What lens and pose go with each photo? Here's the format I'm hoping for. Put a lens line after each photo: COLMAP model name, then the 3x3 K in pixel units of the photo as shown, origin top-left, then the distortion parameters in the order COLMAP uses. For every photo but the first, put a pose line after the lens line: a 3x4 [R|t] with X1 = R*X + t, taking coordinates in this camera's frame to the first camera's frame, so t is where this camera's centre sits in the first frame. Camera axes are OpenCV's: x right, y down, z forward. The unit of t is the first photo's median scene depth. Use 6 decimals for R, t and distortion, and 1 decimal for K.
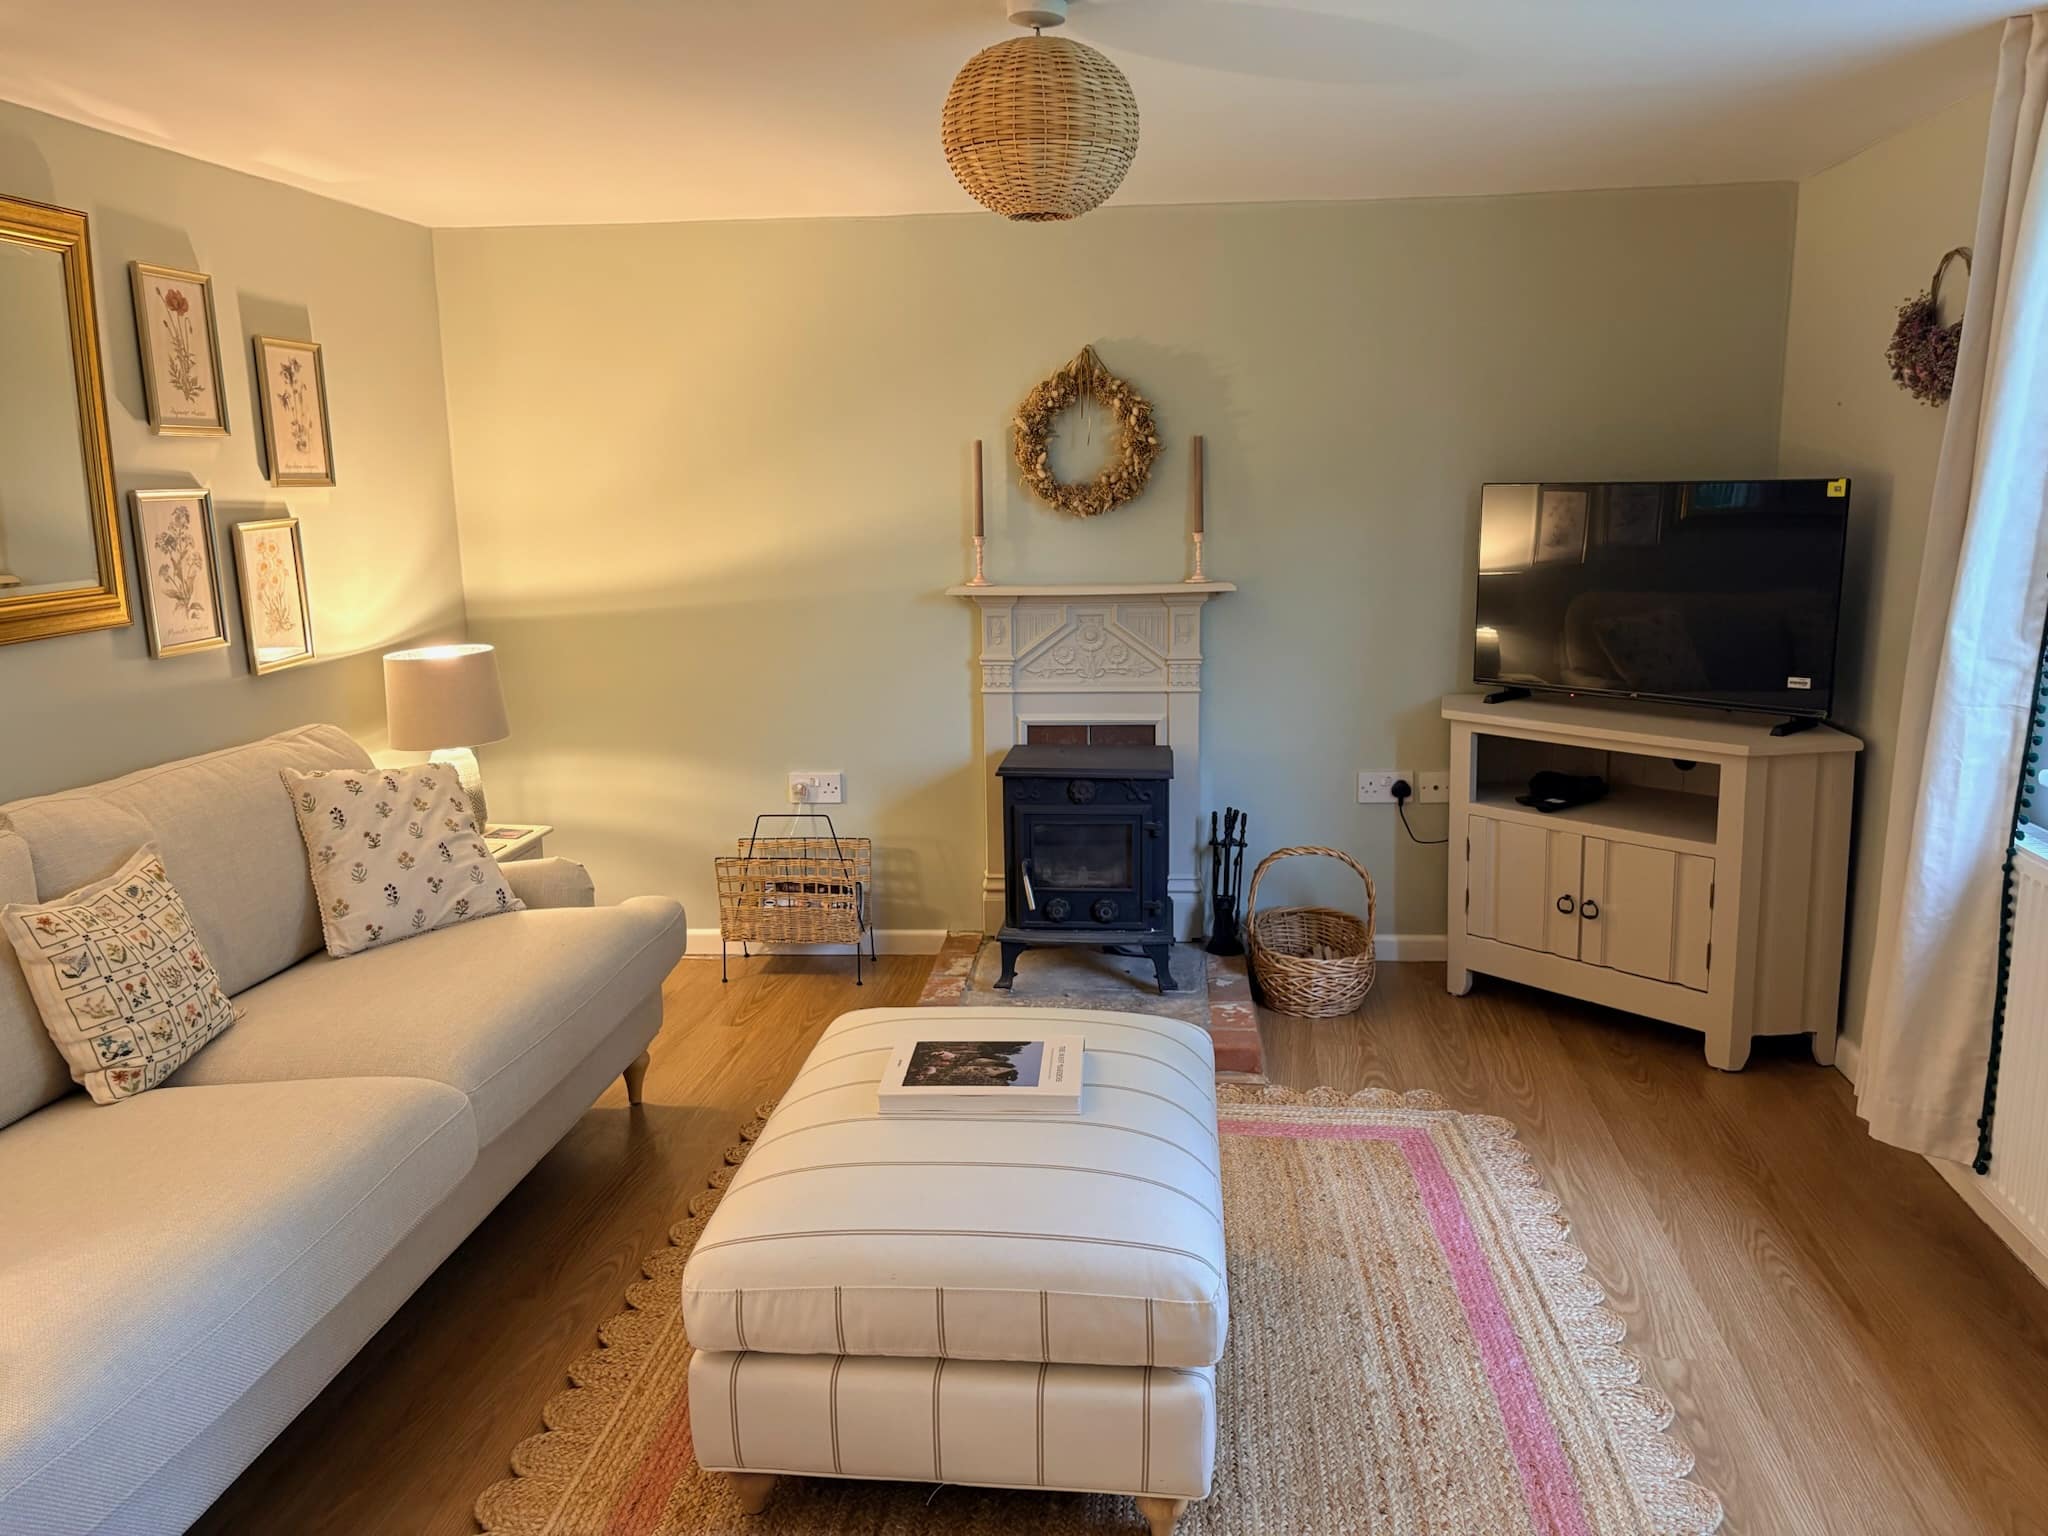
lens RADIAL K [[1543.1, 0, 1018.8], [0, 1543.1, 764.2], [0, 0, 1]] dist [0.045079, -0.002333]
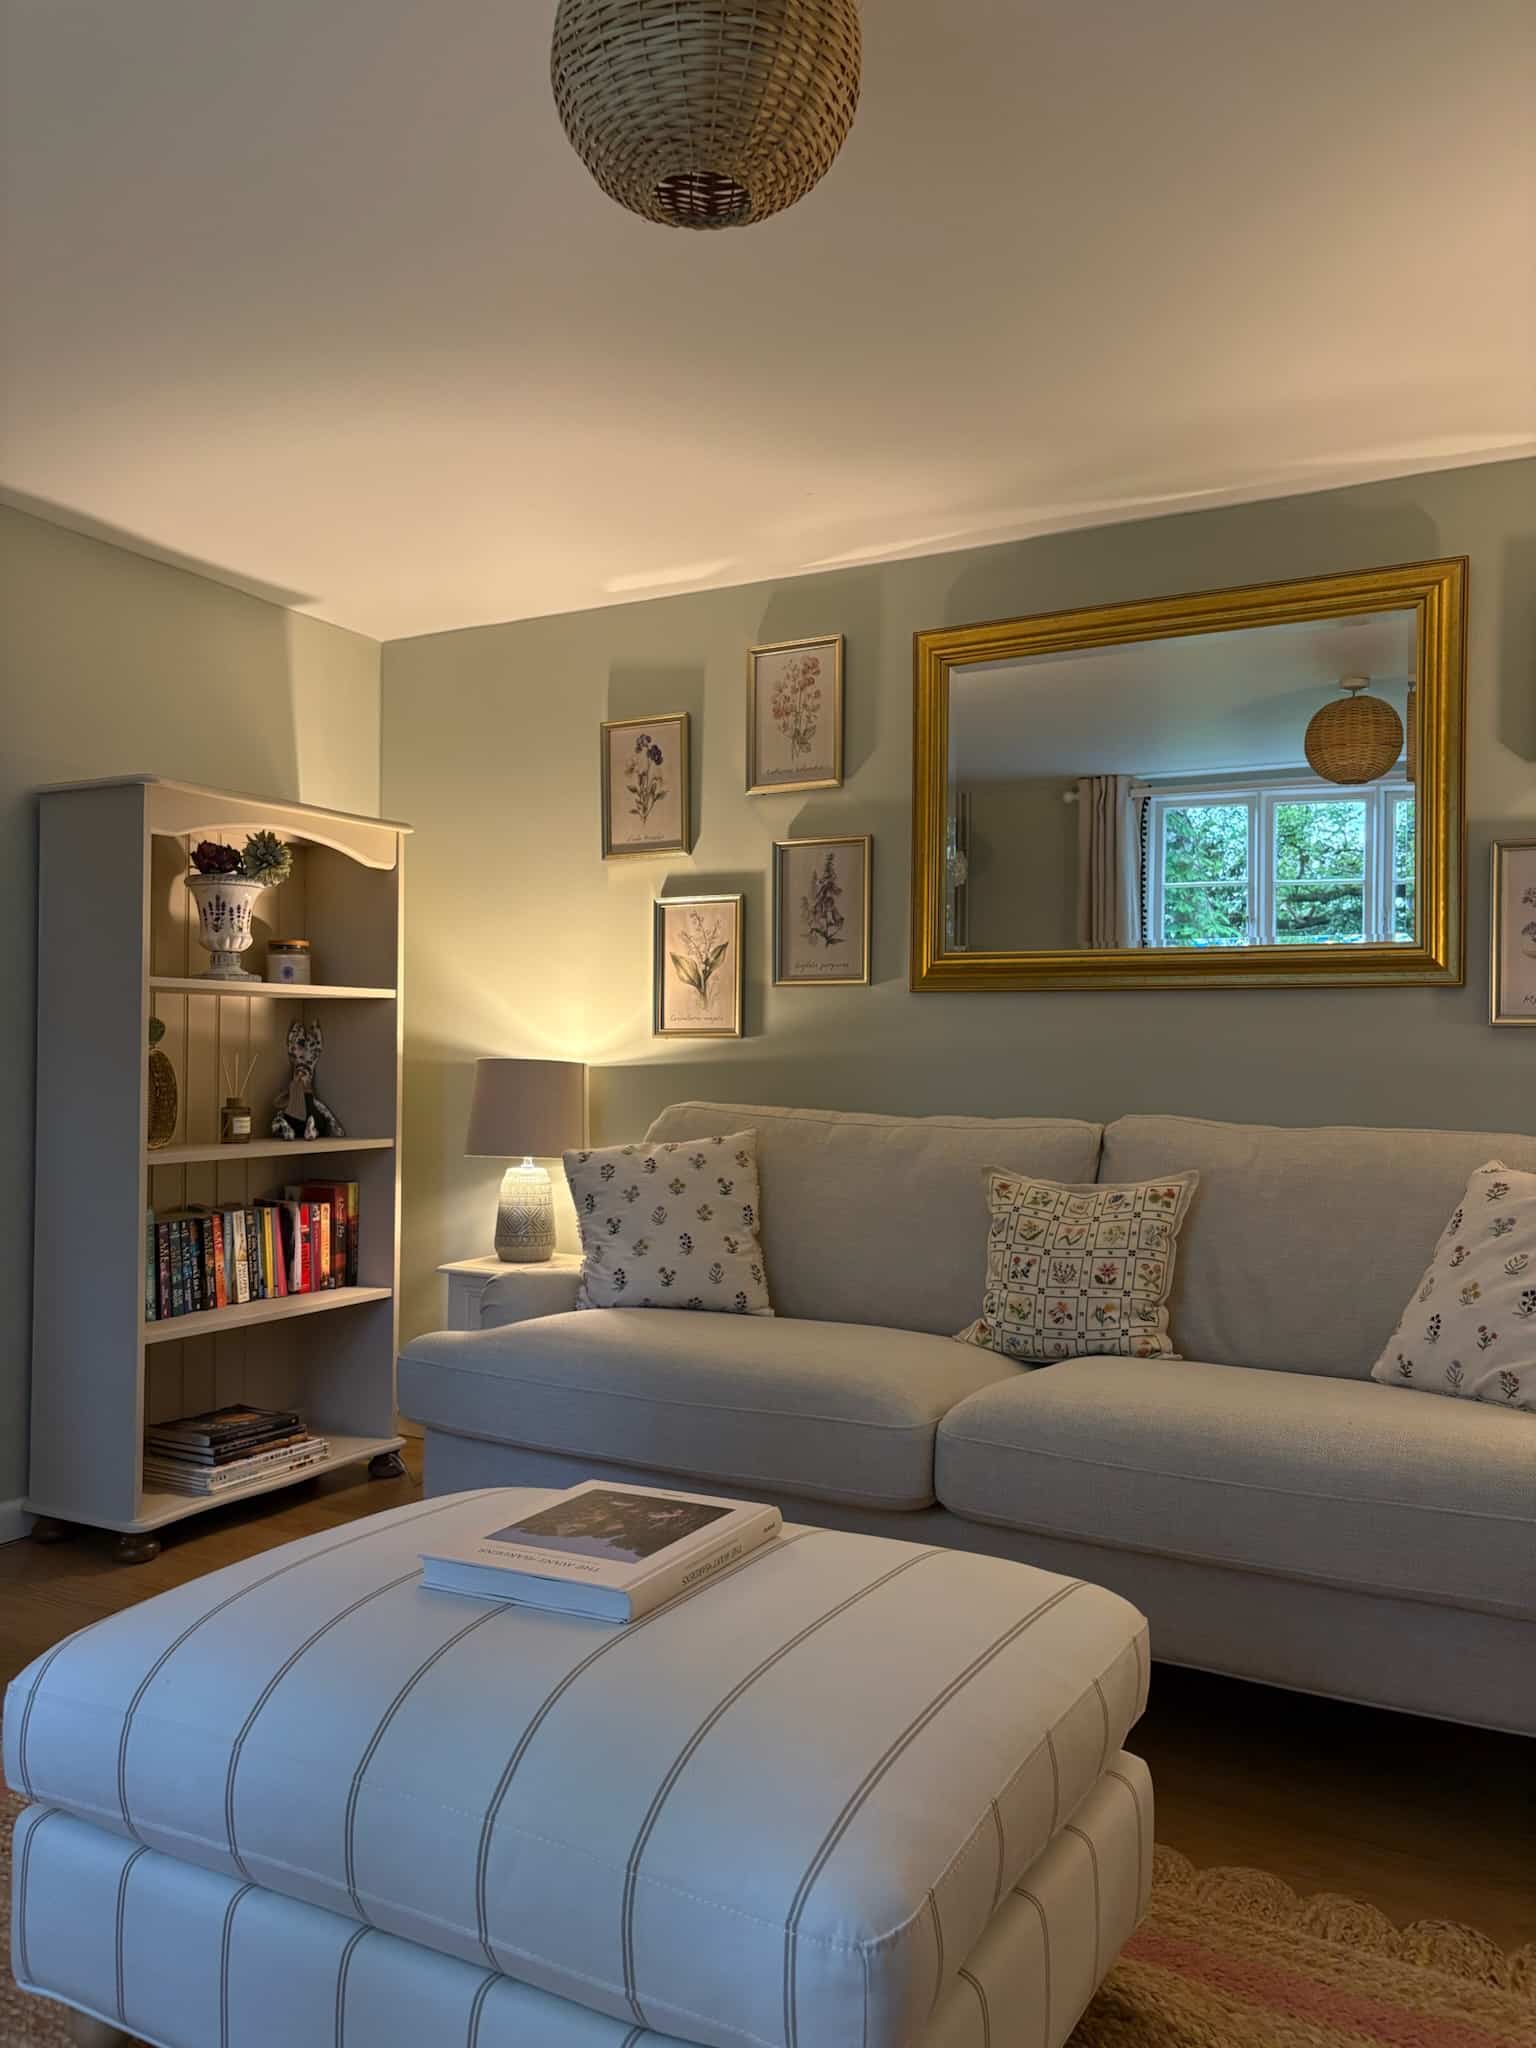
lens RADIAL K [[1543.1, 0, 776.3], [0, 1543.1, 1036.6], [0, 0, 1]] dist [0.045079, -0.002333]
pose [[-0.381388, -0.004380, -0.924405, 0.523751], [-0.184118, 0.980313, 0.071318, -0.062851], [0.905894, 0.197399, -0.374686, 1.210658]]
